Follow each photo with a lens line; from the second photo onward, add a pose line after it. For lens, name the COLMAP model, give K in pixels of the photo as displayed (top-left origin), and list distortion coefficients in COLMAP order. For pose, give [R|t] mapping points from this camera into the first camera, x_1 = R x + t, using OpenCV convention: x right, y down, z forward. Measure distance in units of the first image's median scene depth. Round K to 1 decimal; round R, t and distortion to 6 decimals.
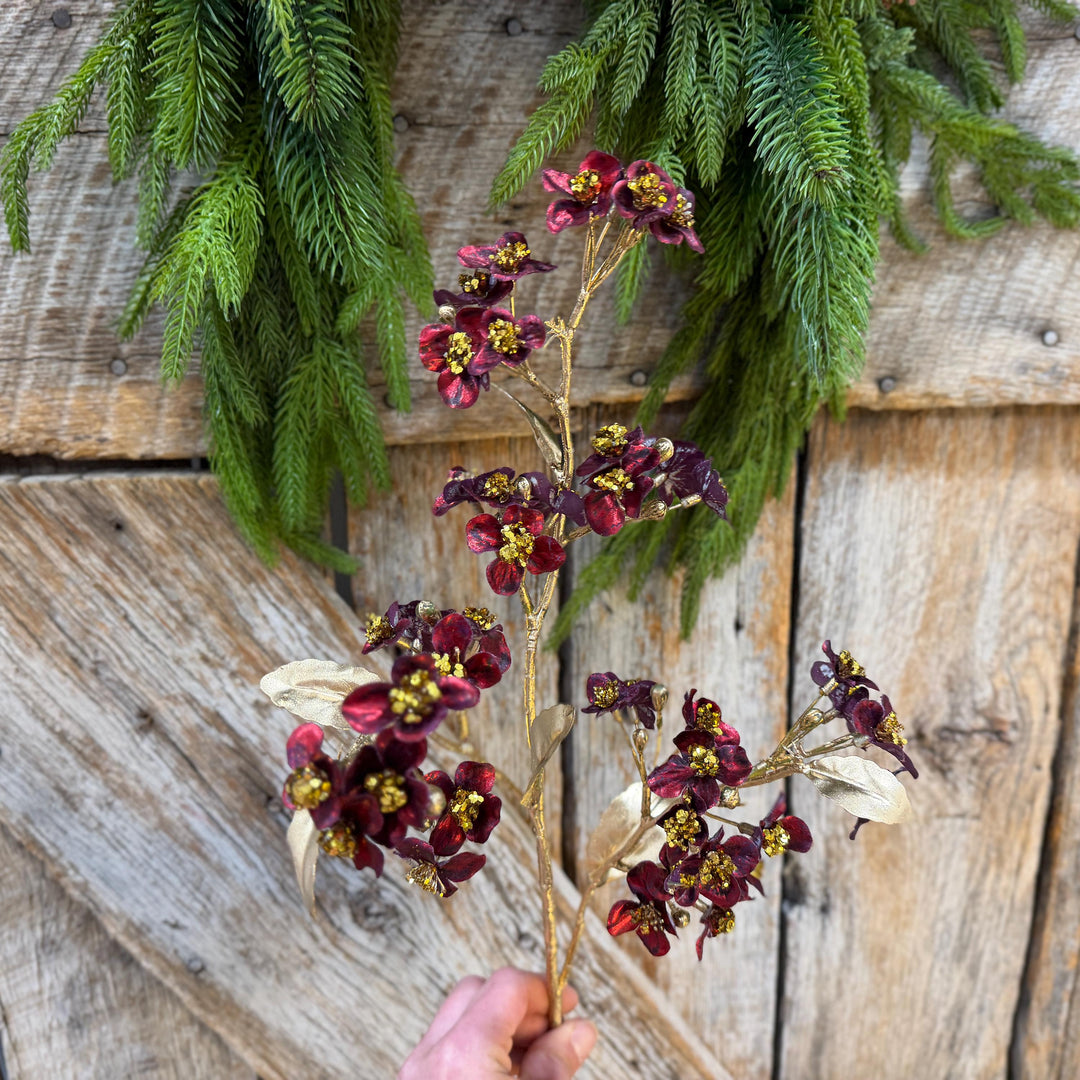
lens RADIAL K [[1041.0, 0, 545.9], [0, 1041.0, 534.8], [0, 0, 1]] dist [-0.000931, -0.028397]
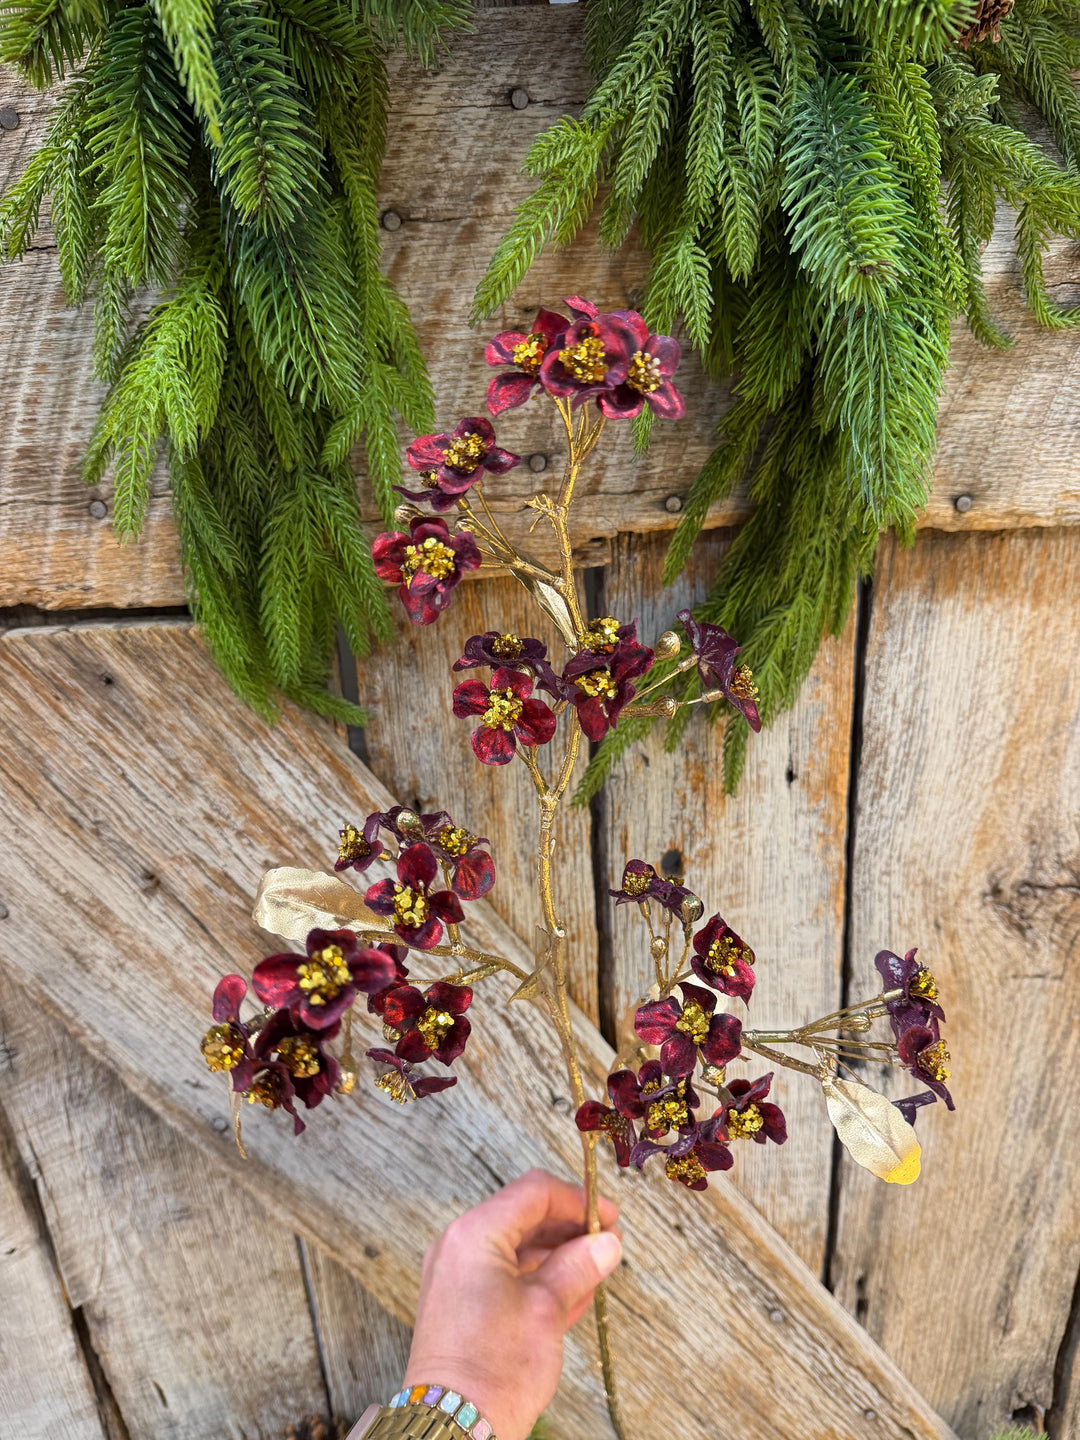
lens RADIAL K [[1047.9, 0, 534.3], [0, 1047.9, 720.2], [0, 0, 1]] dist [-0.020938, -0.001051]
pose [[0.996330, -0.007473, -0.085273, 0.046719], [0.014450, 0.996568, 0.081504, -0.042105], [0.084371, -0.082437, 0.993018, 0.095907]]
